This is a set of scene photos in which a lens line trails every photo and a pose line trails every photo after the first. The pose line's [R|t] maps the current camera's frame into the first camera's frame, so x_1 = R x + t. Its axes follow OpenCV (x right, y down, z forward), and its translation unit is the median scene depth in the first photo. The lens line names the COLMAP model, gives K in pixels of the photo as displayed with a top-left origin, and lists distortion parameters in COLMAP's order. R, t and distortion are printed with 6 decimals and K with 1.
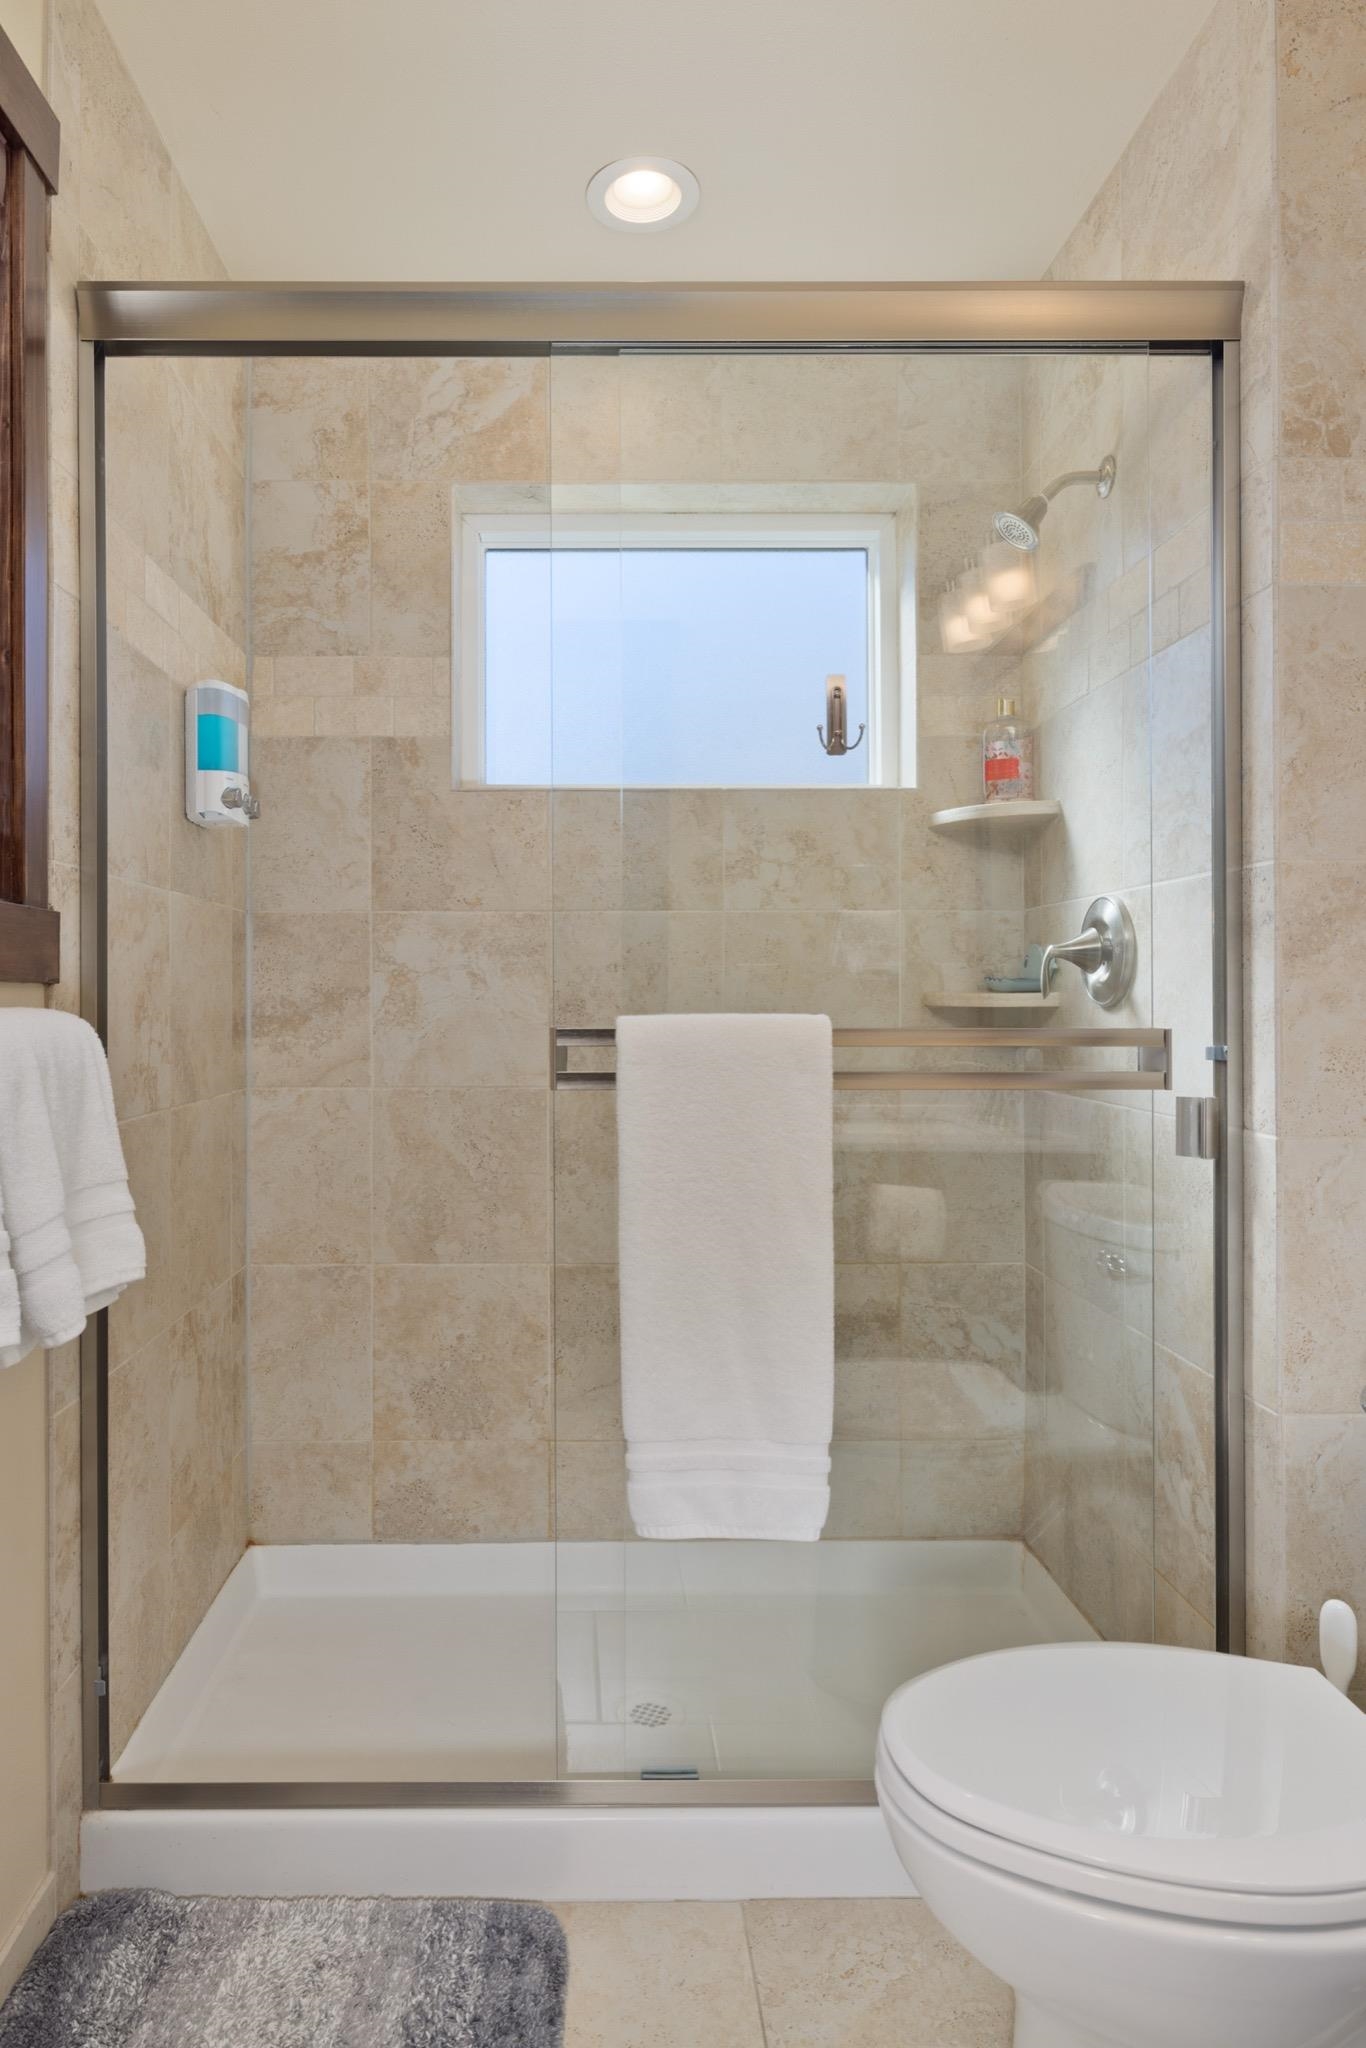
lens RADIAL K [[1241.1, 0, 567.8], [0, 1241.1, 991.9], [0, 0, 1]] dist [0.001863, -0.000441]
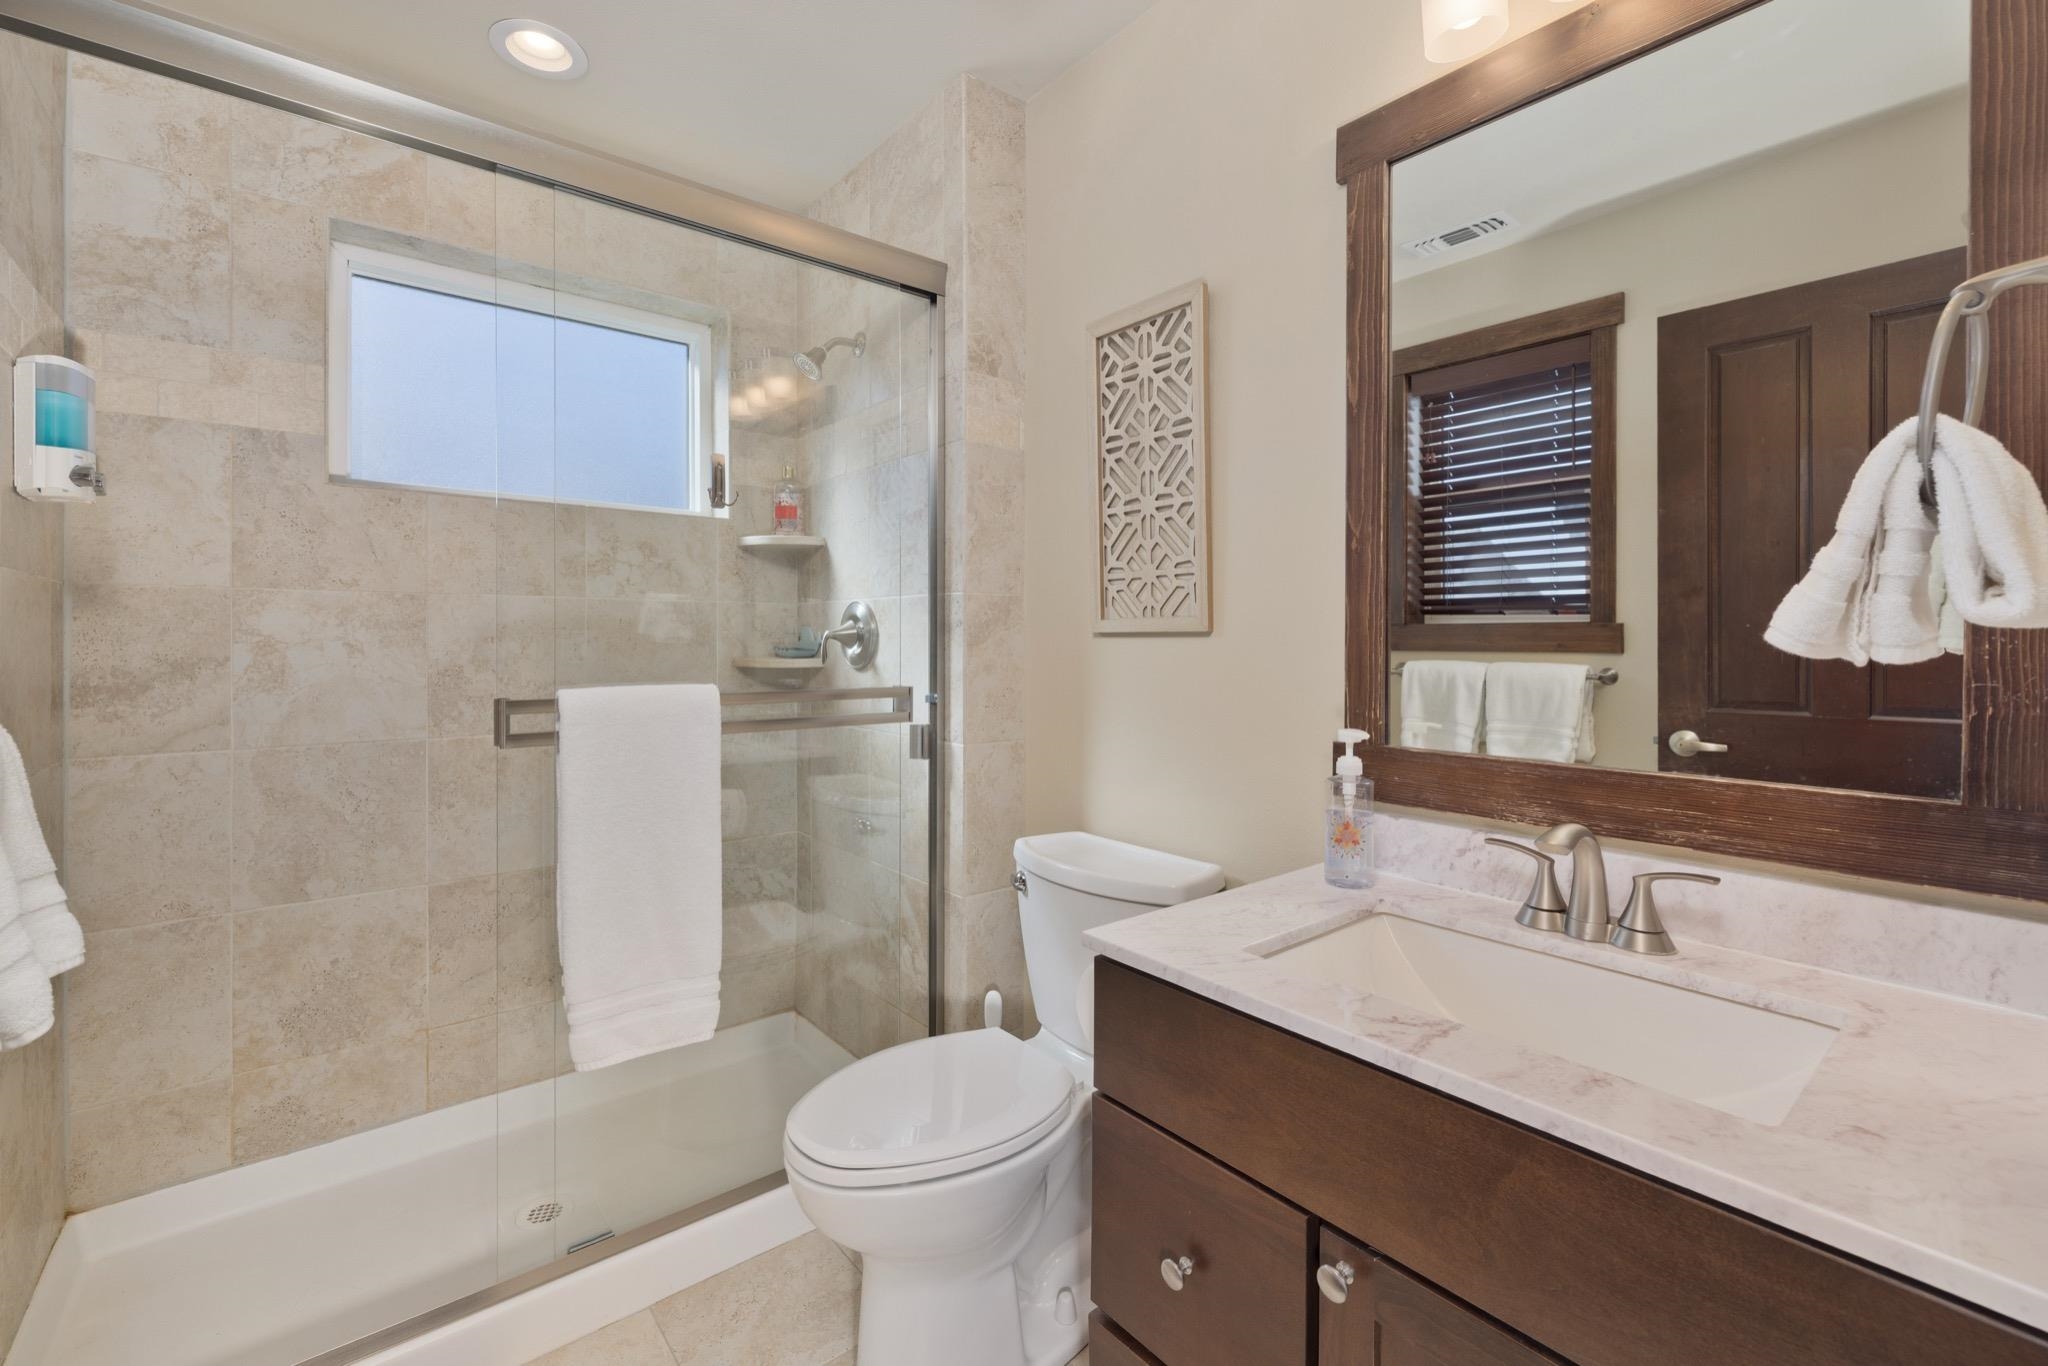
lens RADIAL K [[880.5, 0, 1026.5], [0, 880.5, 640.8], [0, 0, 1]] dist [-0.001103, -0.000321]
pose [[0.774568, 0.002950, 0.632484, -0.106634], [-0.005786, 0.999980, 0.002422, -0.024014], [-0.632464, -0.005535, 0.774570, -0.033061]]
